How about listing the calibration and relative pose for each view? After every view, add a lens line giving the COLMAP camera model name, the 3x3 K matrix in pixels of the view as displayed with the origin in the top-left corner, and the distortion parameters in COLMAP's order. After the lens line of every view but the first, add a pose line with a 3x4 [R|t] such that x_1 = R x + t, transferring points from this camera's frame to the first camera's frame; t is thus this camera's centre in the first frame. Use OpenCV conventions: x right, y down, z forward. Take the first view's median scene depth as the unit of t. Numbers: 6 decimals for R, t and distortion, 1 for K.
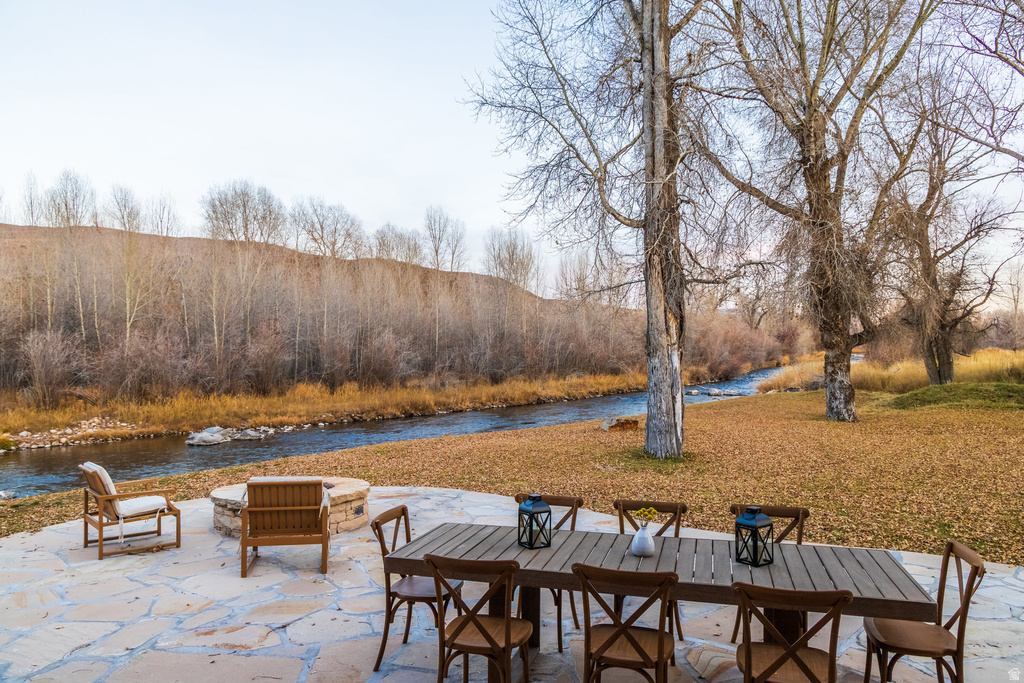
lens RADIAL K [[691.8, 0, 539.5], [0, 691.8, 315.8], [0, 0, 1]] dist [-0.009263, 0.023792]
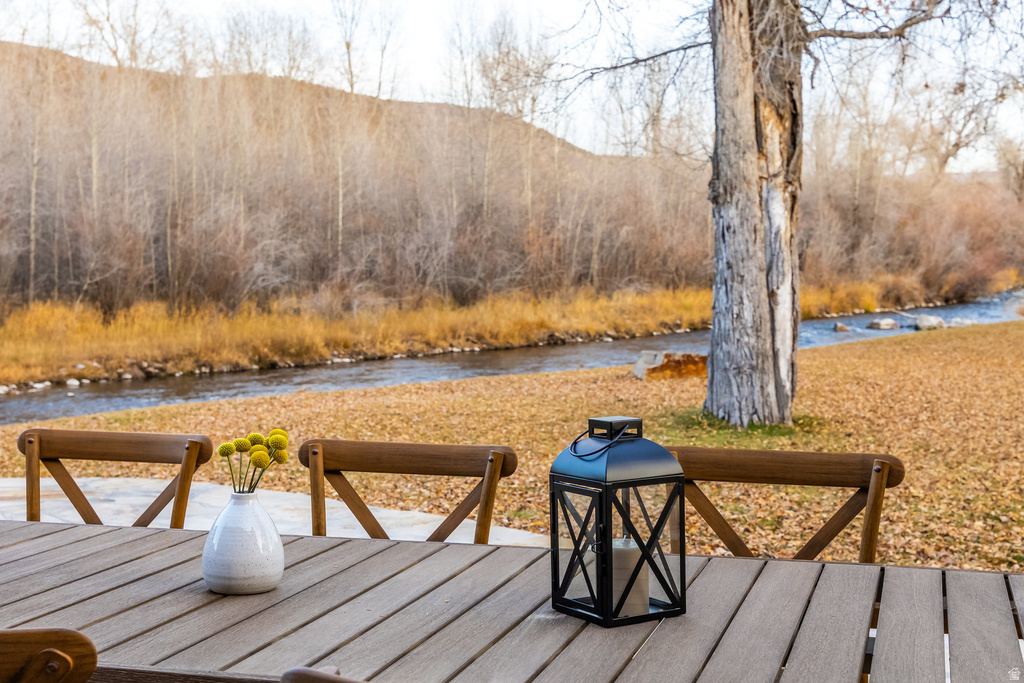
lens RADIAL K [[1313.2, 0, 530.6], [0, 1313.2, 310.4], [0, 0, 1]] dist [0.075732, 0.014061]
pose [[0.997571, -0.017283, -0.067482, 0.066064], [0.022546, 0.996696, 0.078026, 0.040625], [0.065911, -0.079357, 0.994665, 0.100240]]
